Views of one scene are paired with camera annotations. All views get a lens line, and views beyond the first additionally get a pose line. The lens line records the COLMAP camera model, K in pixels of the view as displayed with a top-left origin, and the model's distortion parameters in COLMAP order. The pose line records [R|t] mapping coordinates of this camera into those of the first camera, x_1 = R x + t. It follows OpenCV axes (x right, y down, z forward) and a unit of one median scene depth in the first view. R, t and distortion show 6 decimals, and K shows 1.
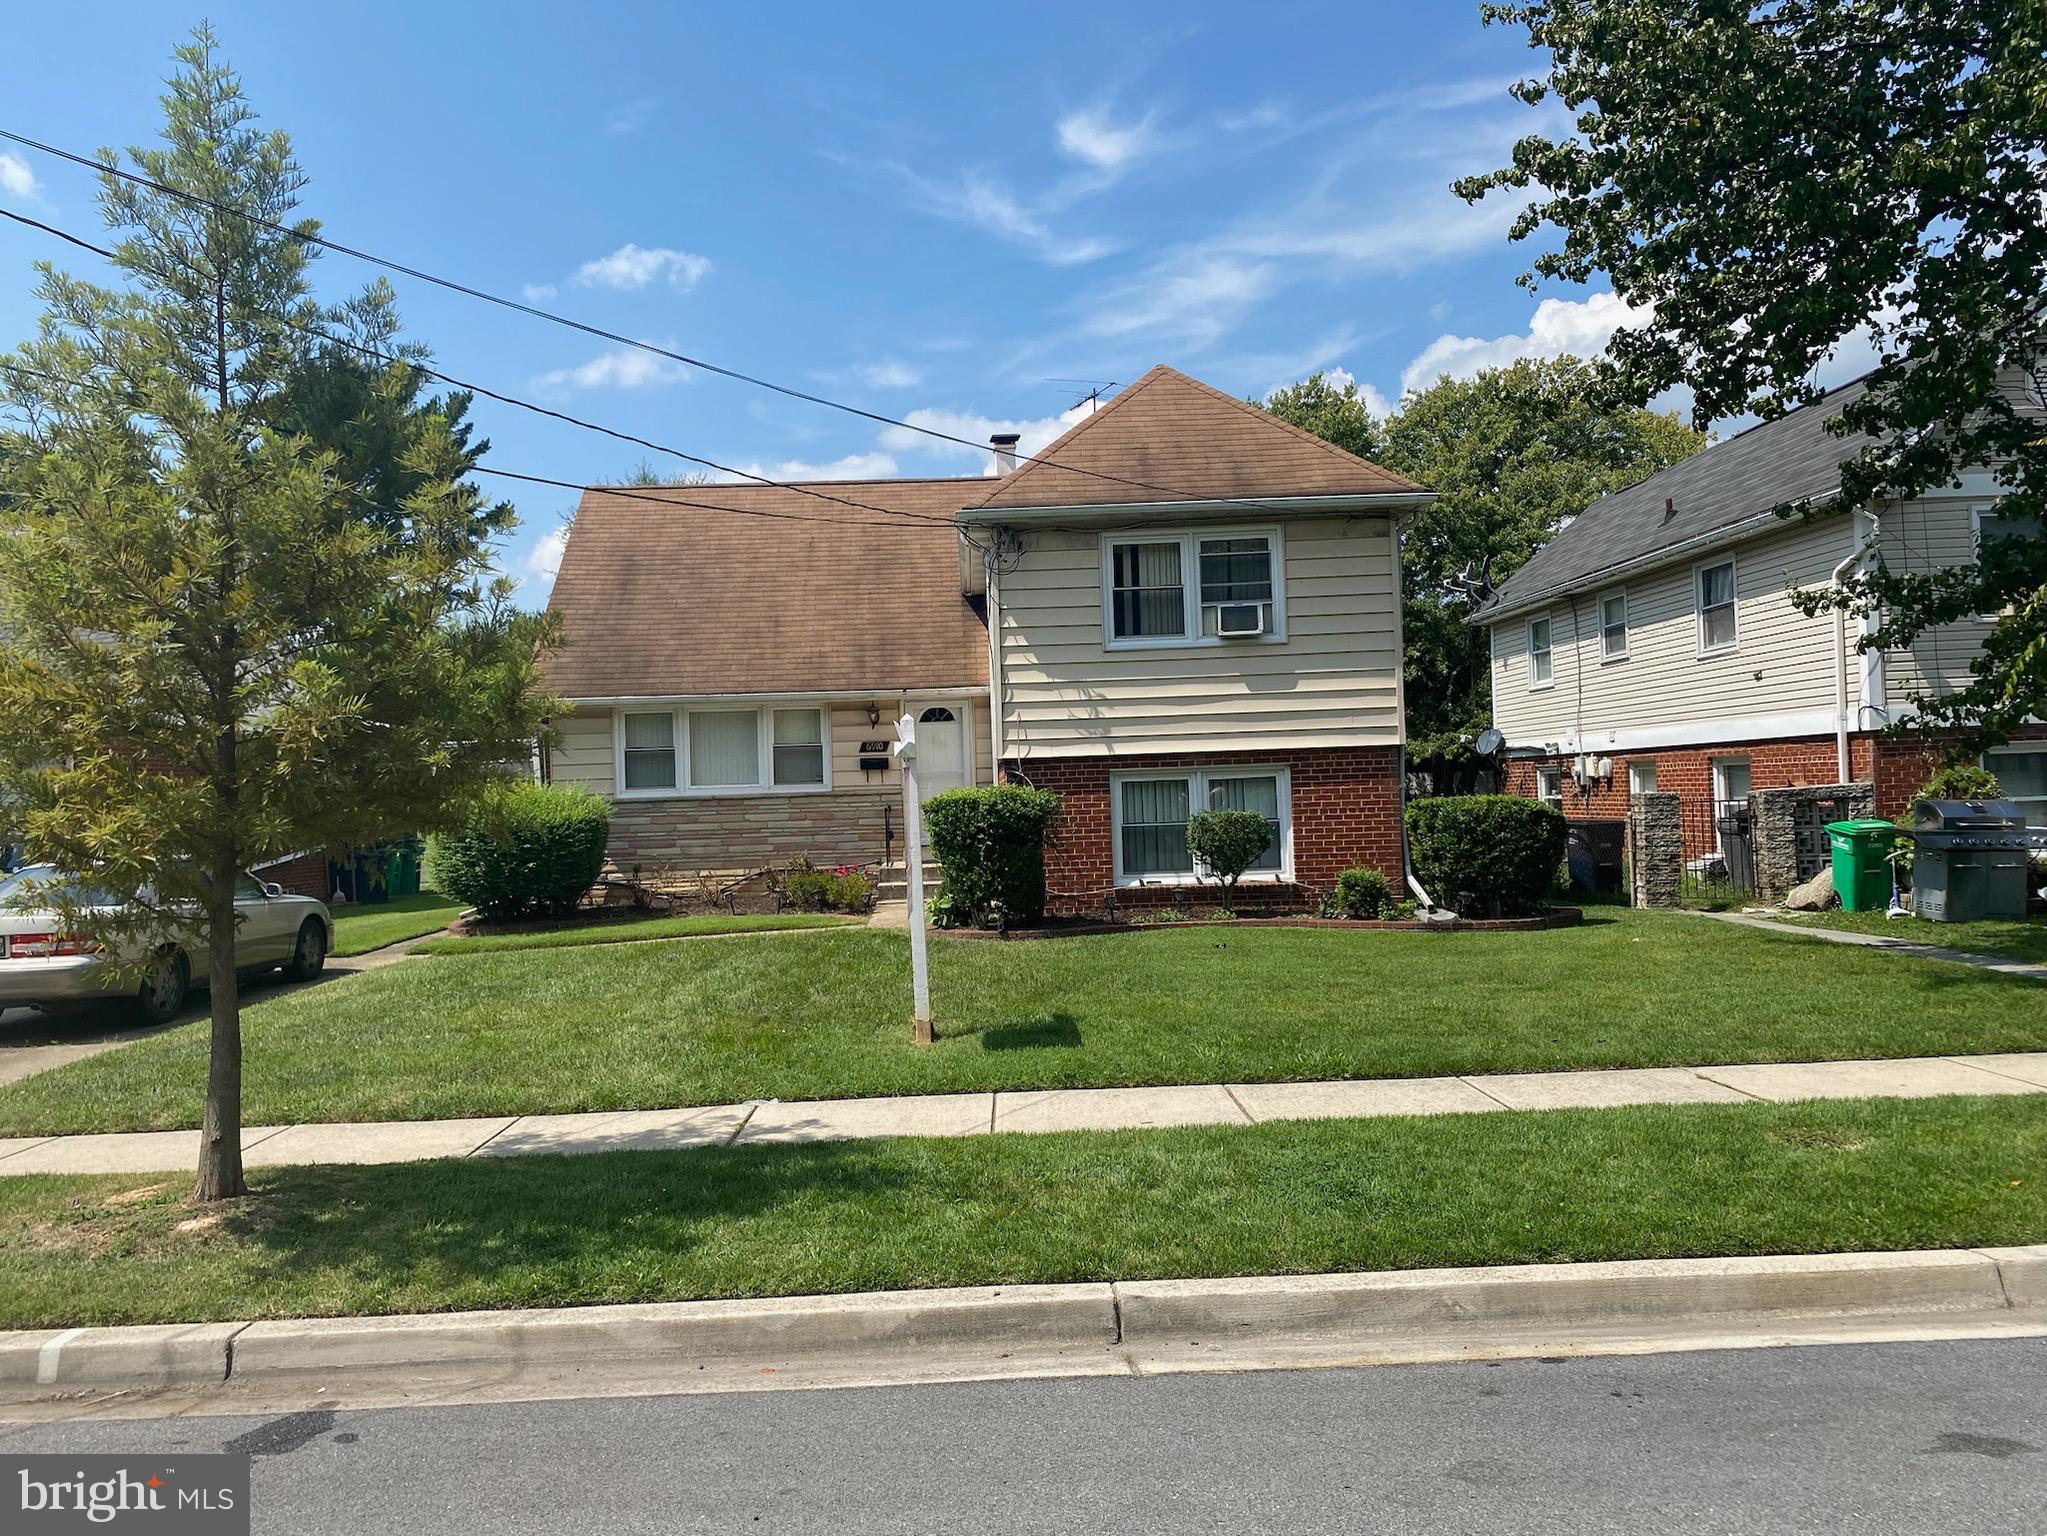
lens RADIAL K [[1551.3, 0, 1018.2], [0, 1551.3, 775.5], [0, 0, 1]] dist [-0.000321, 0.007470]
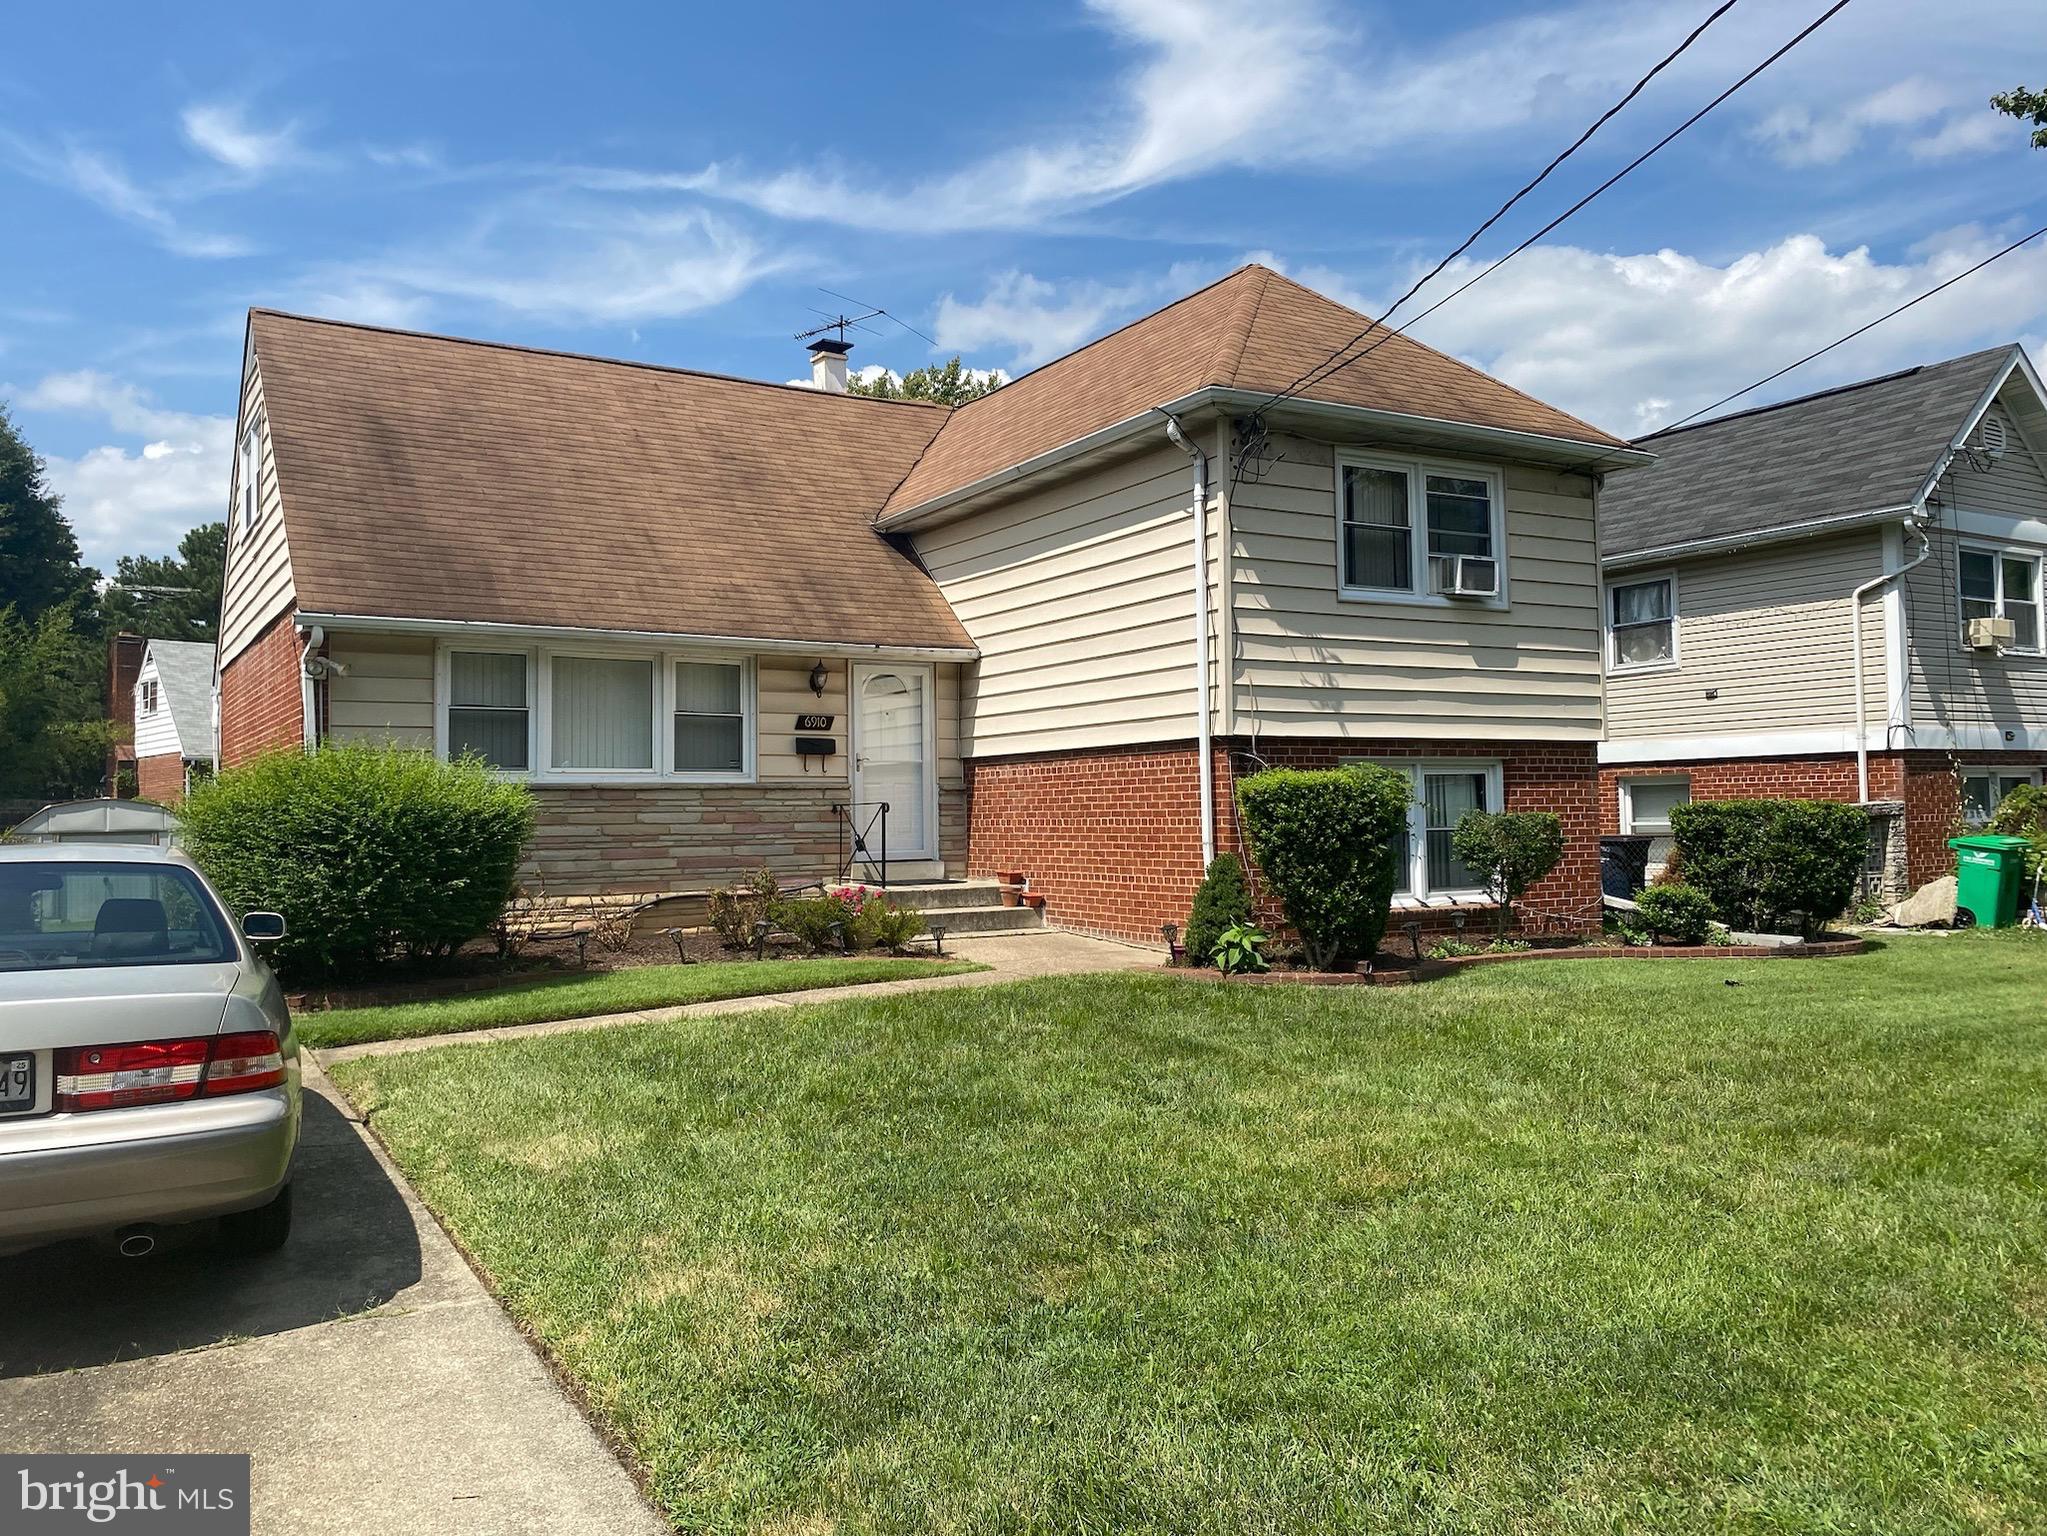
lens RADIAL K [[1551.3, 0, 1022.2], [0, 1551.3, 756.3], [0, 0, 1]] dist [-0.000321, 0.007470]
pose [[0.869034, 0.041011, 0.493050, -0.394491], [-0.021645, 0.998756, -0.044922, 0.029453], [-0.494279, 0.028367, 0.868840, 0.362317]]
